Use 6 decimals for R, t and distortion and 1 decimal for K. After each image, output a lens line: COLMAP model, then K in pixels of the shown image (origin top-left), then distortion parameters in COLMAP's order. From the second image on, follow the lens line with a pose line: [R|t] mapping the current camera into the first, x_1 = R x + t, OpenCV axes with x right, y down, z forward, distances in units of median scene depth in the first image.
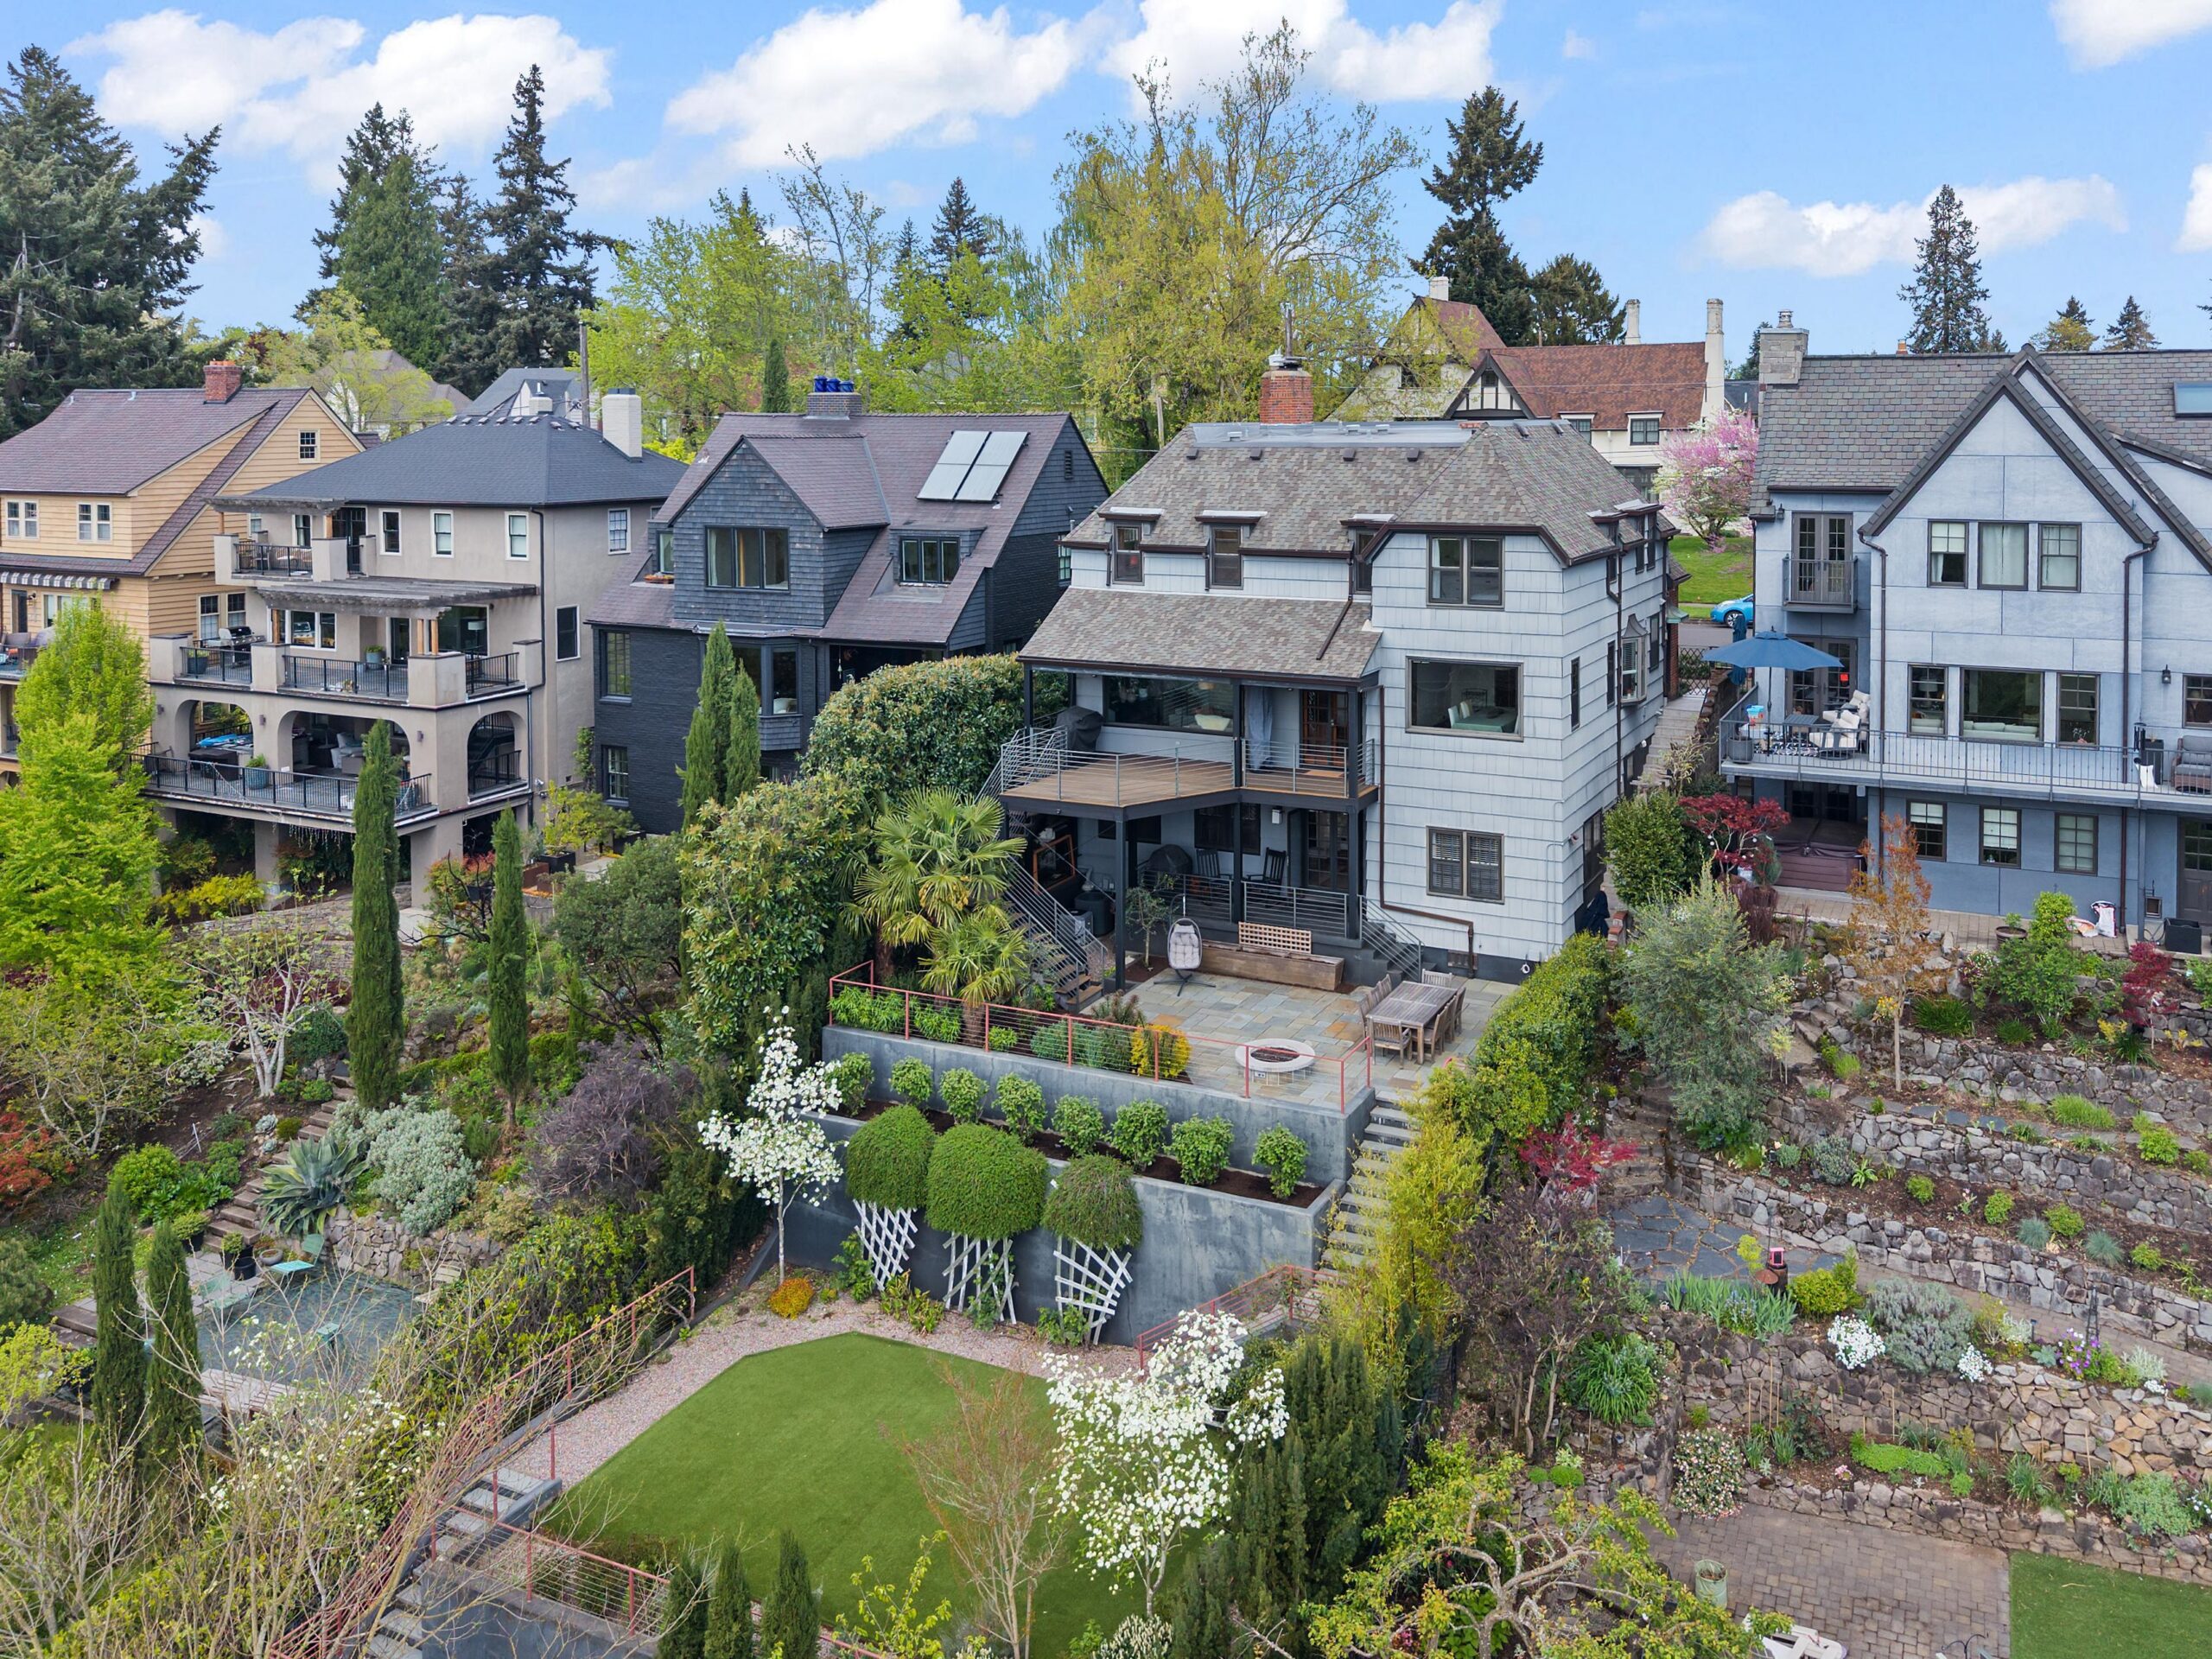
lens RADIAL K [[1767.4, 0, 1230.0], [0, 1767.4, 512.6], [0, 0, 1]] dist [0.012972, -0.004155]
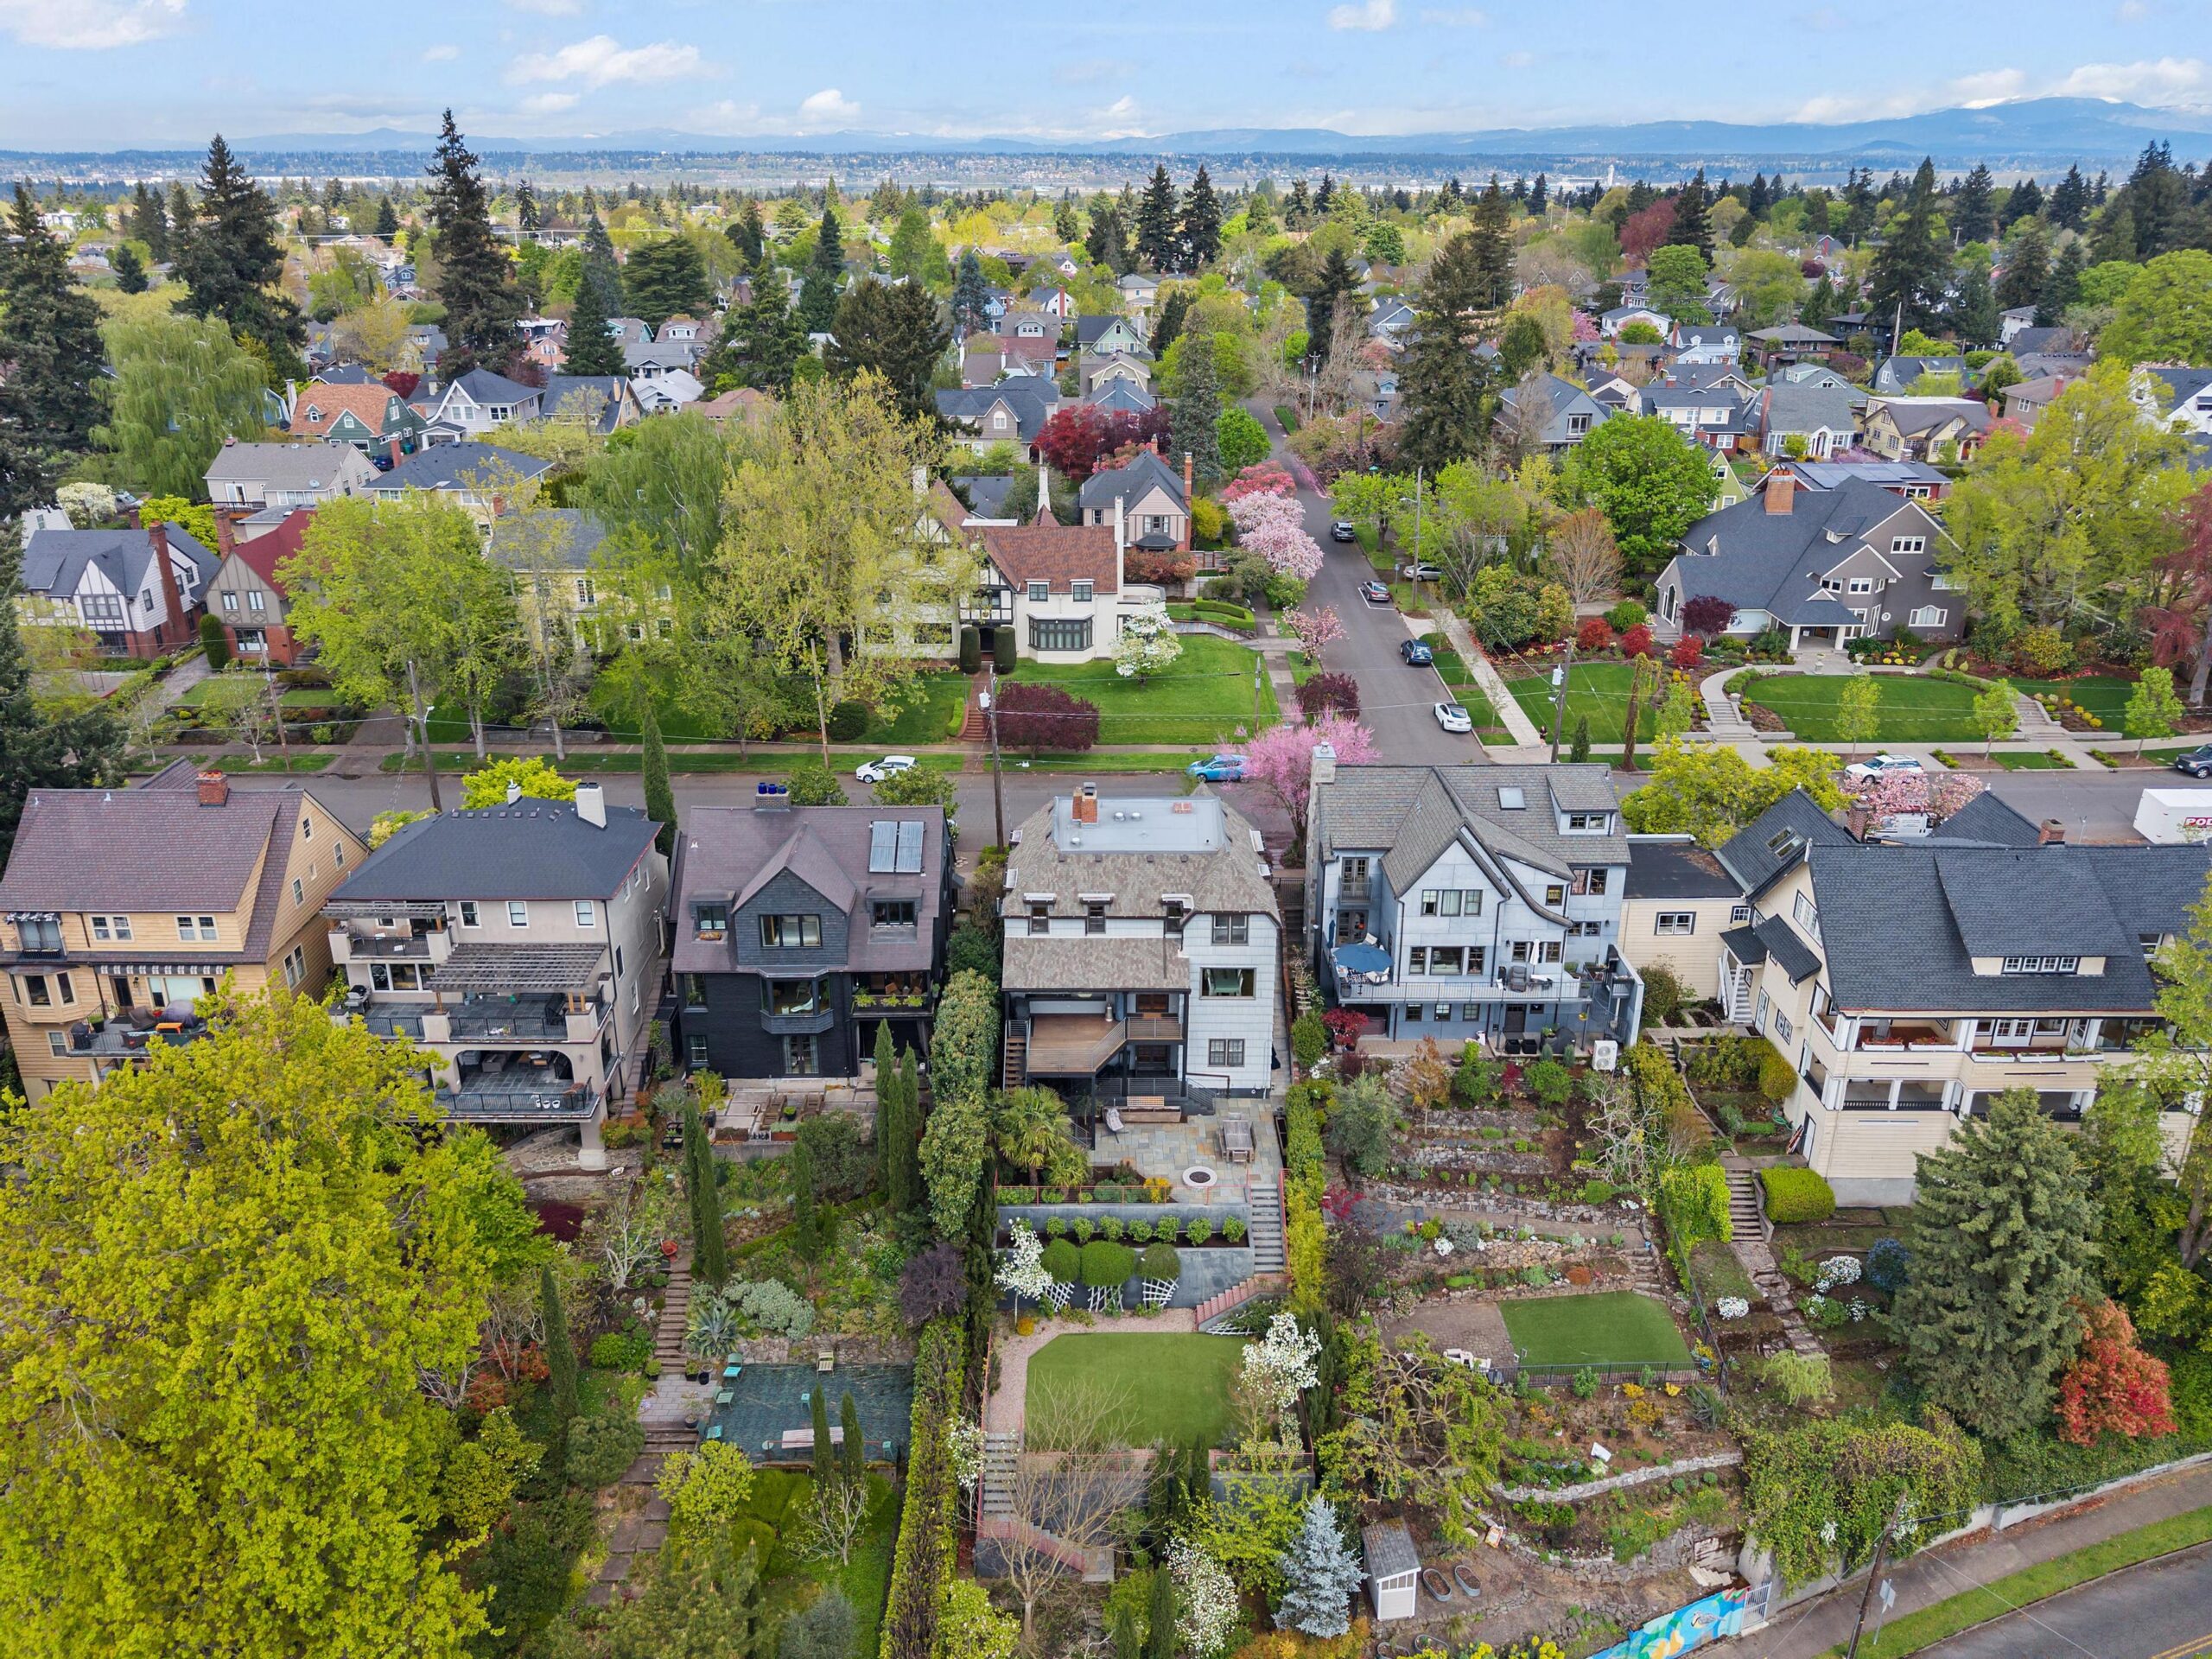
lens RADIAL K [[1623.7, 0, 1103.7], [0, 1623.7, 758.9], [0, 0, 1]] dist [0.049558, -0.078539]
pose [[0.903780, -0.147774, 0.401676, -0.812655], [0.018807, 0.951309, 0.307666, -0.824082], [-0.427583, -0.270508, 0.862553, -0.609872]]
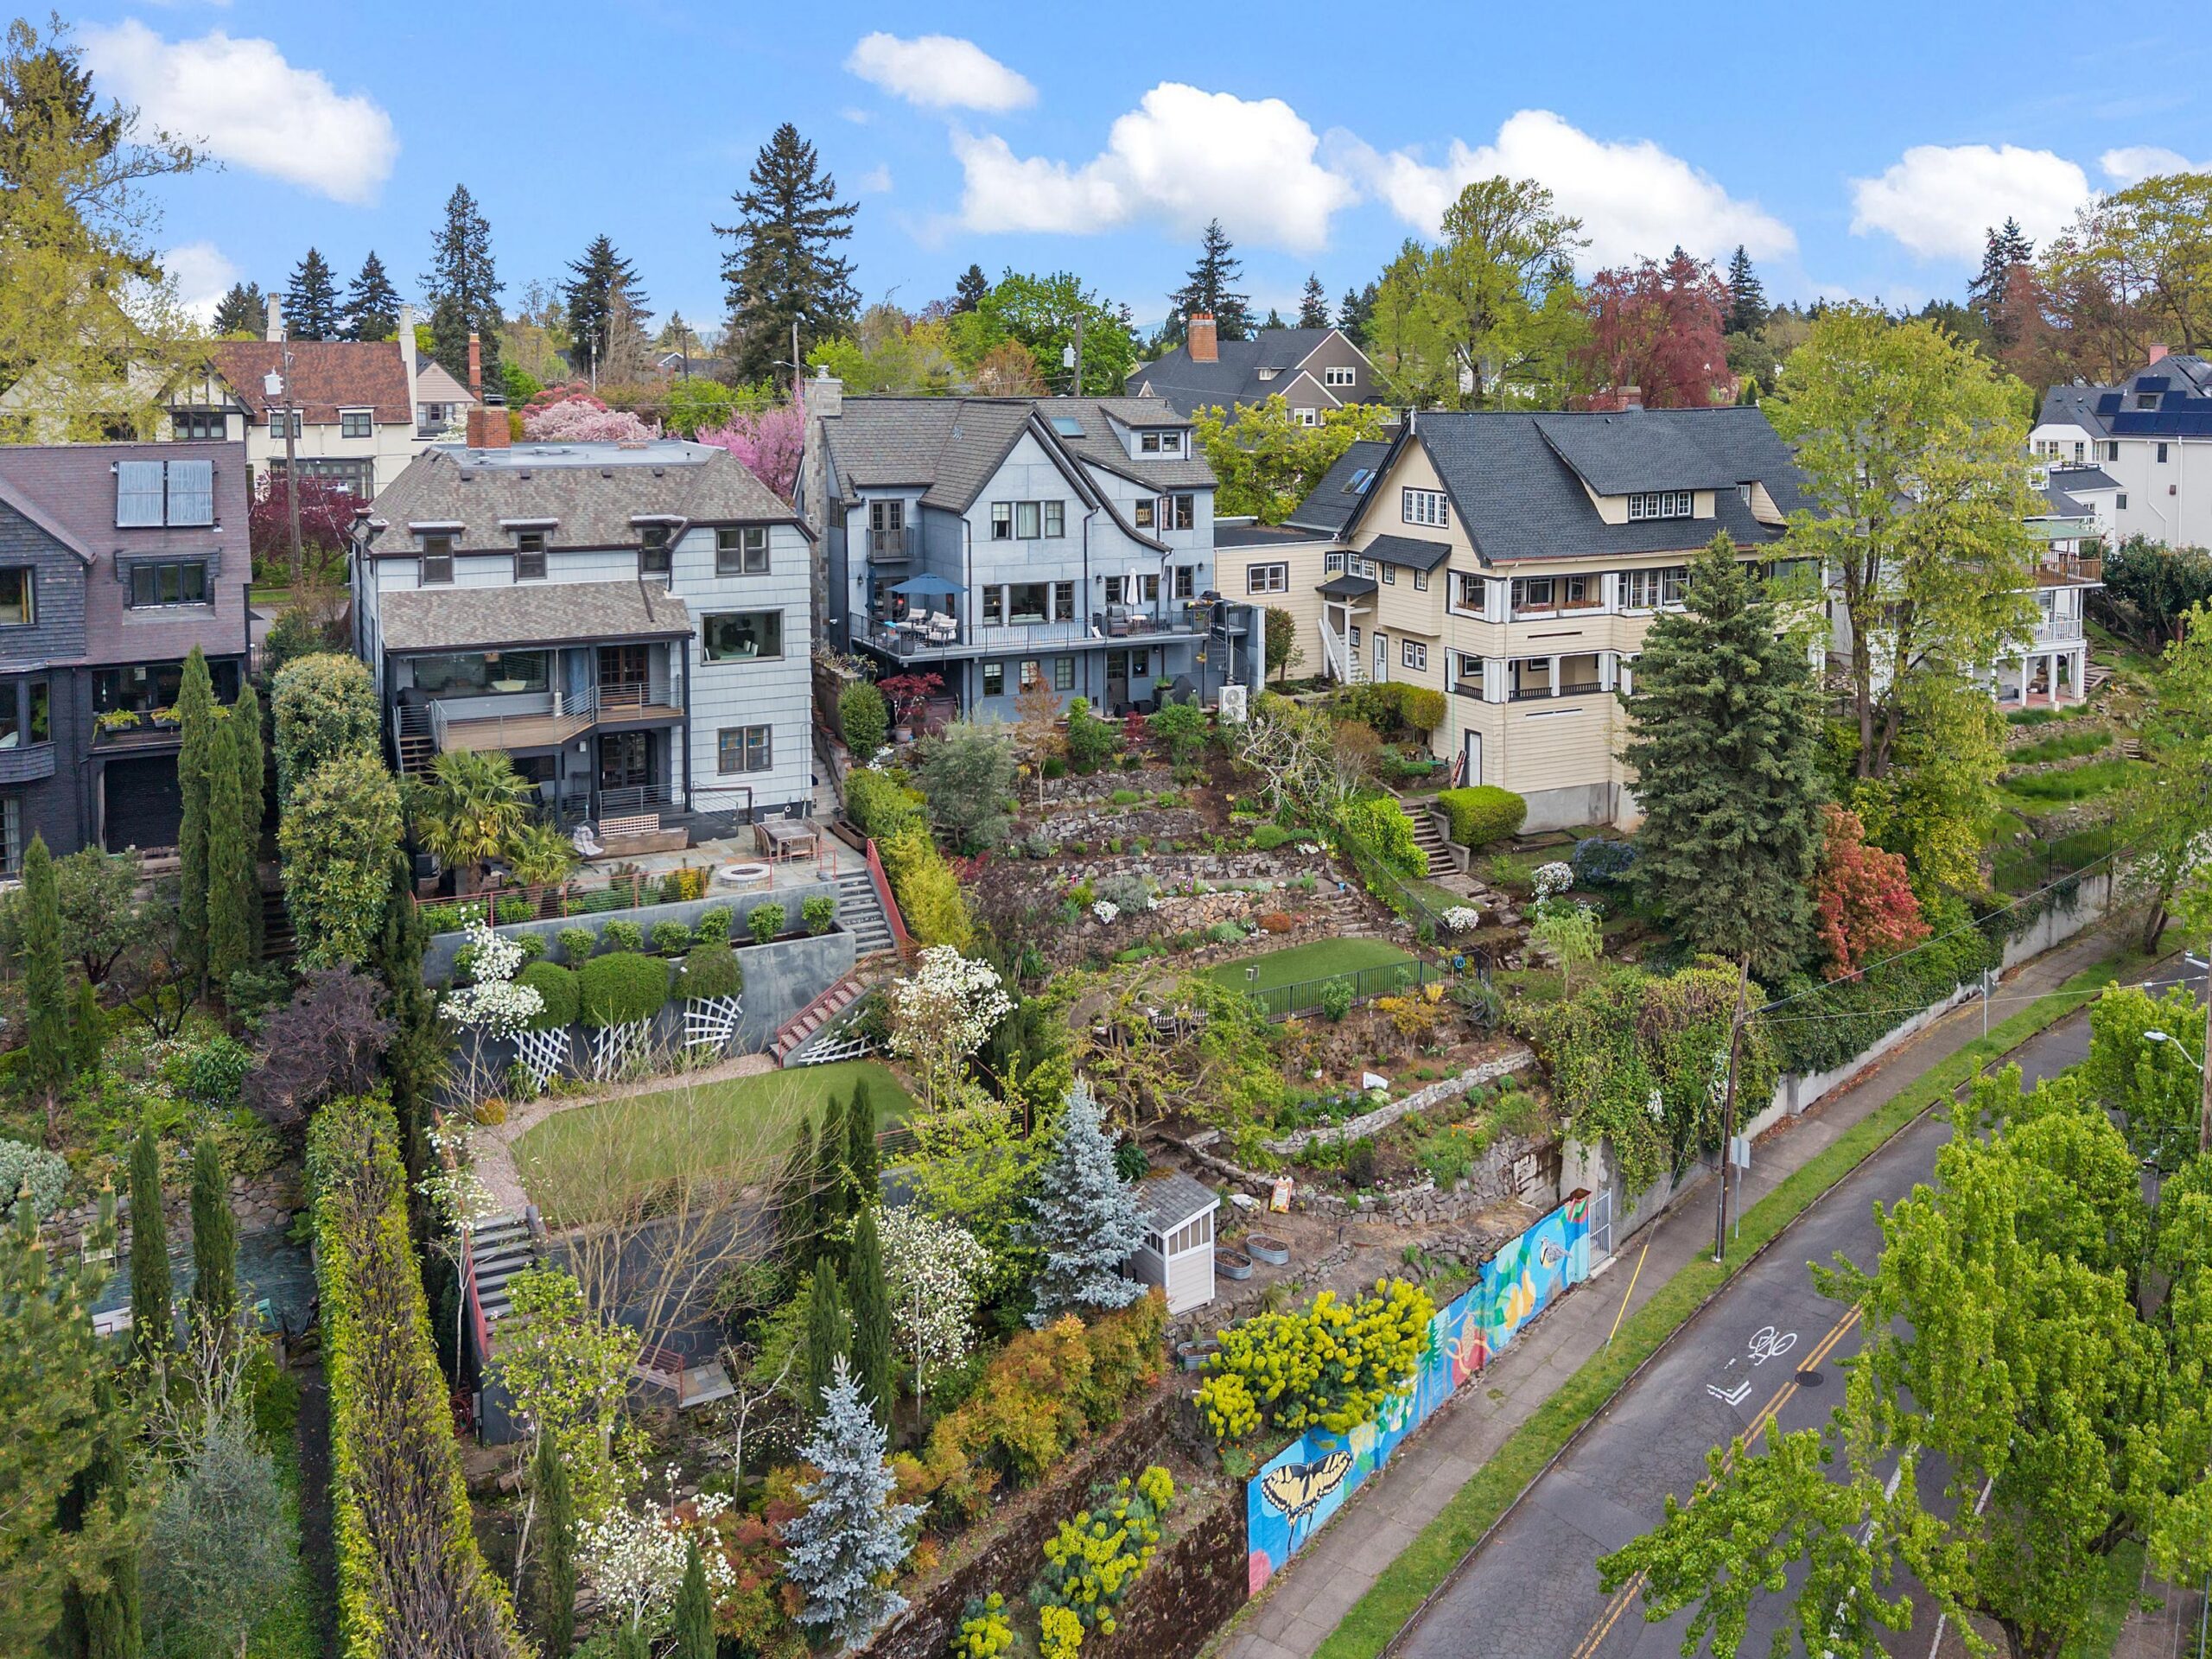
lens RADIAL K [[1894.1, 0, 1291.5], [0, 1894.1, 534.6], [0, 0, 1]] dist [0.138830, -0.243002]
pose [[0.575243, -0.064701, 0.815419, -0.974725], [0.034819, 0.997900, 0.054617, -0.056716], [-0.817241, -0.003025, 0.576288, -0.328203]]
